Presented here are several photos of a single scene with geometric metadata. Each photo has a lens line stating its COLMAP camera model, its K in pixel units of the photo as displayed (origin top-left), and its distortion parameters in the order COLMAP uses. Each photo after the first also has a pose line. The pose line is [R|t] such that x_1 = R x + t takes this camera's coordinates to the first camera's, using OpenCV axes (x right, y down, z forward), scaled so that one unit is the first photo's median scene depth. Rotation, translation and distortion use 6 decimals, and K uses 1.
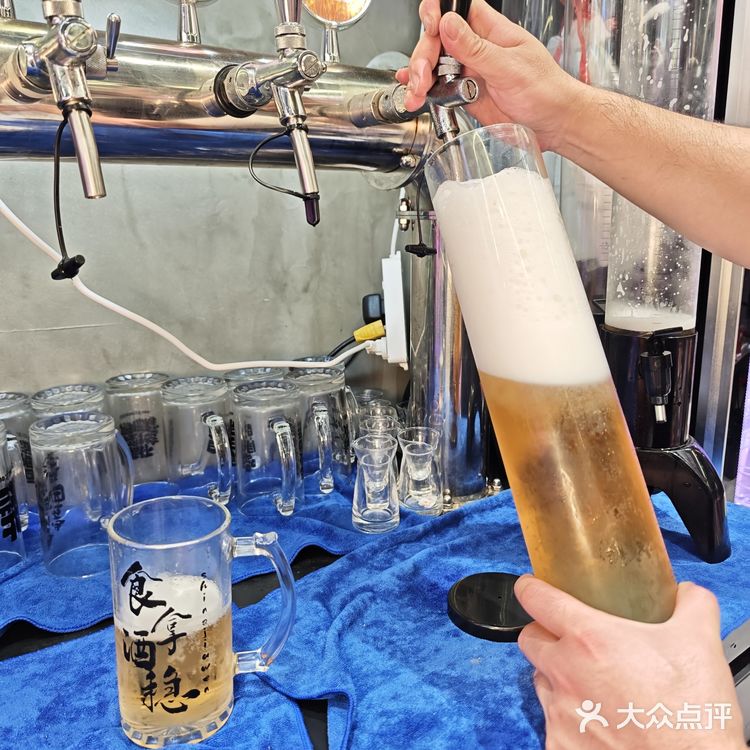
lens RADIAL K [[695.8, 0, 382.0], [0, 695.8, 379.6], [0, 0, 1]] dist [-0.010213, -0.015057]
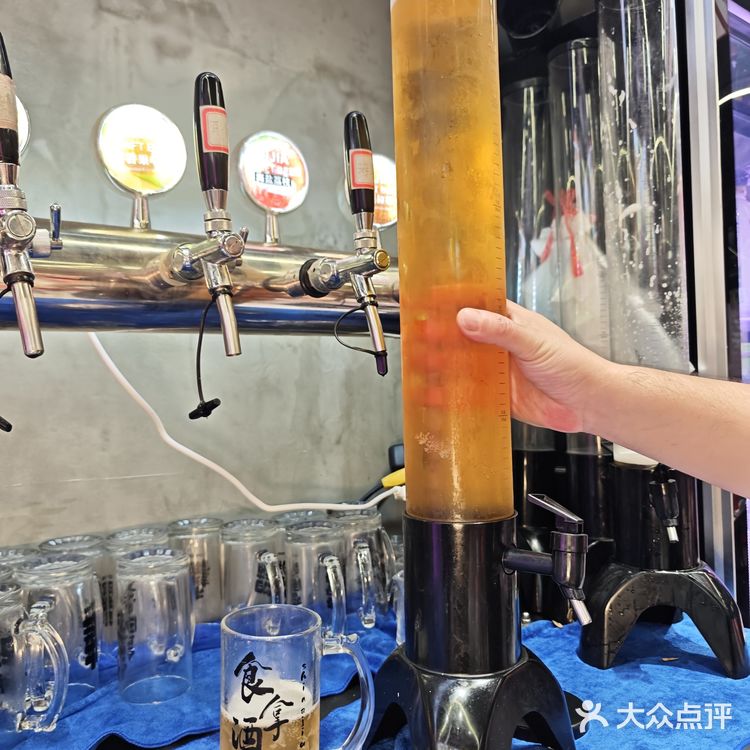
lens RADIAL K [[700.3, 0, 375.0], [0, 700.3, 375.0], [0, 0, 1]] dist [0.108104, -0.301748]
pose [[0.999666, -0.024264, 0.008921, -0.081081], [0.025709, 0.969325, -0.244434, 0.060285], [-0.002717, 0.244582, 0.969625, -0.165452]]
